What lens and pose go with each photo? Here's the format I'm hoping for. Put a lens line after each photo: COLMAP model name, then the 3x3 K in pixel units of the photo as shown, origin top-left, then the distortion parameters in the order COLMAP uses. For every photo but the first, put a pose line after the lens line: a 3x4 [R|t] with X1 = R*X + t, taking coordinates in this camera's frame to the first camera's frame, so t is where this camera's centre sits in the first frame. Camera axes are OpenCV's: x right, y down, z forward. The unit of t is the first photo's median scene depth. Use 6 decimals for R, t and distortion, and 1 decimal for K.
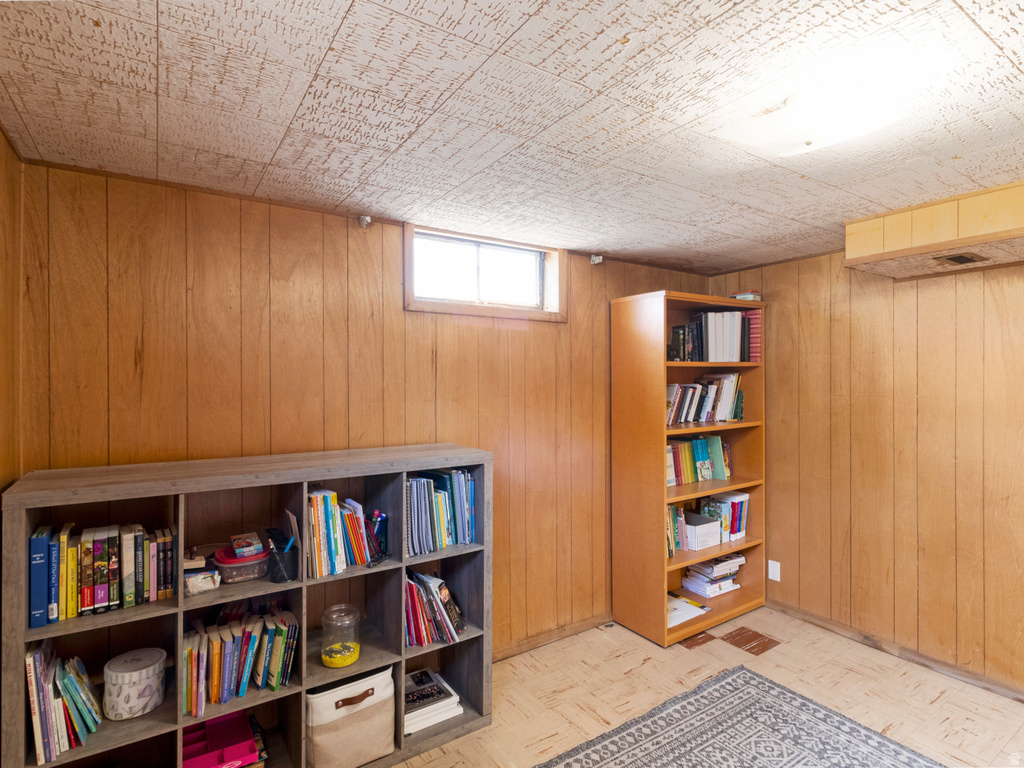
lens RADIAL K [[533.6, 0, 520.5], [0, 533.6, 384.1], [0, 0, 1]] dist [0.000992, -0.000014]
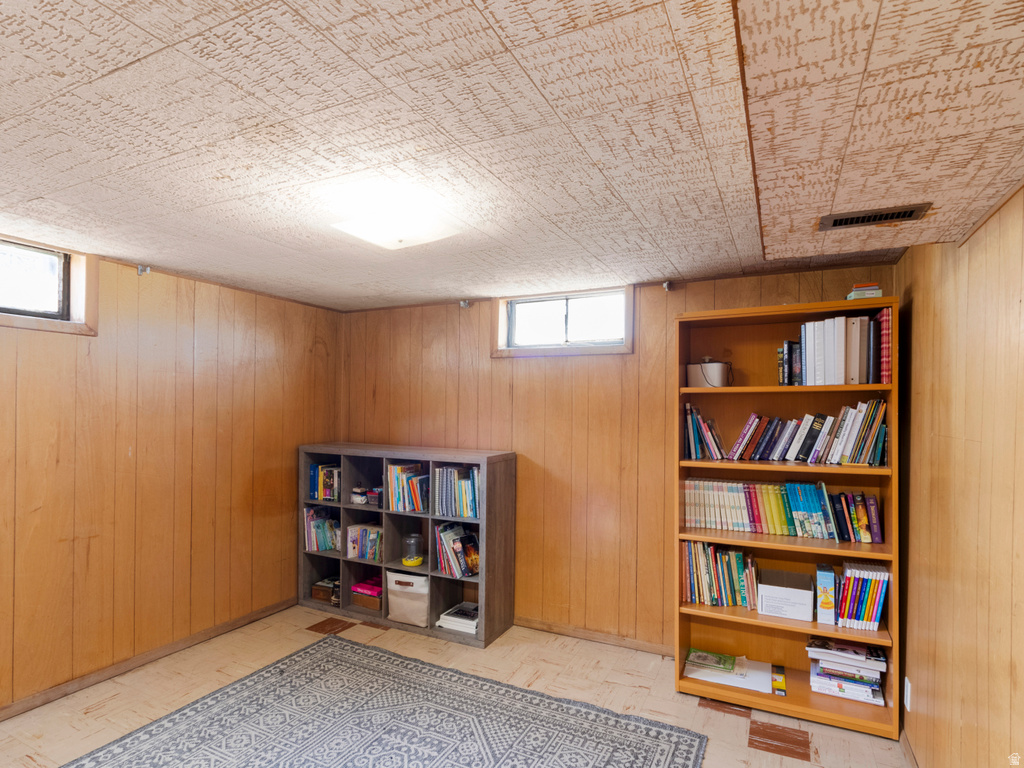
lens RADIAL K [[560.0, 0, 510.2], [0, 560.0, 409.8], [0, 0, 1]] dist [-0.000154, -0.000341]
pose [[0.493094, 0.011458, -0.869900, 1.139613], [-0.015870, 0.999865, 0.004174, -0.003187], [0.869831, 0.011747, 0.493210, 0.291731]]
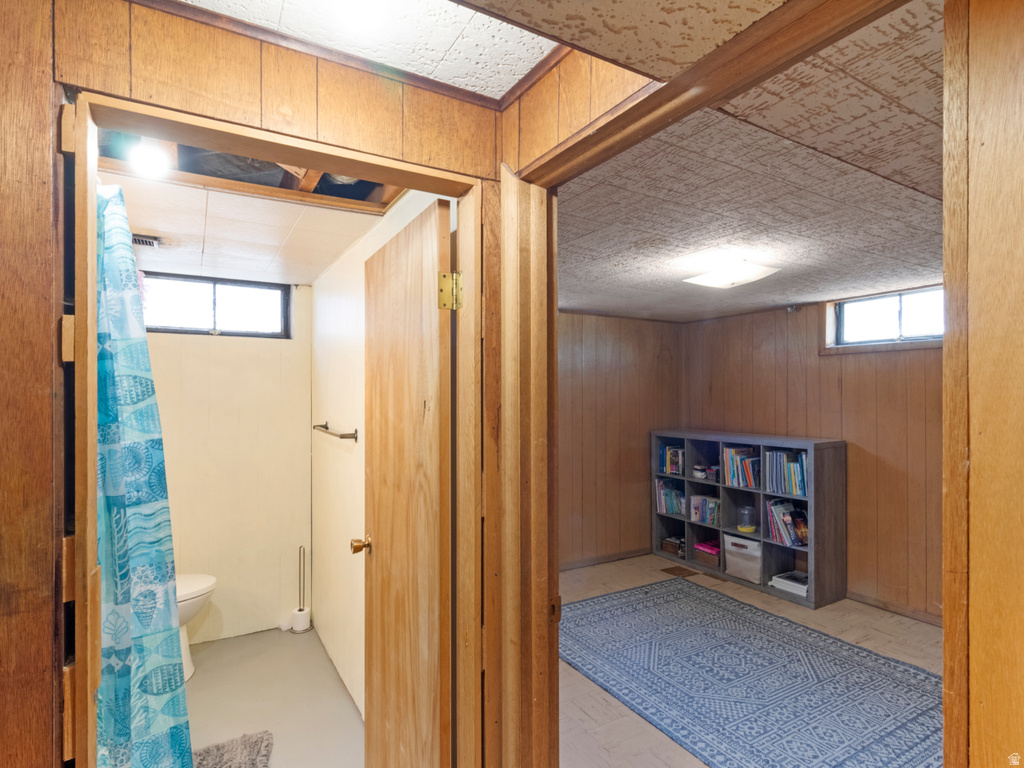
lens RADIAL K [[551.8, 0, 509.2], [0, 551.8, 393.2], [0, 0, 1]] dist [0.002487, 0.001835]
pose [[-0.061161, -0.002567, -0.998125, 1.523850], [-0.001652, 0.999996, -0.002471, -0.017264], [0.998127, 0.001498, -0.061165, 0.157411]]
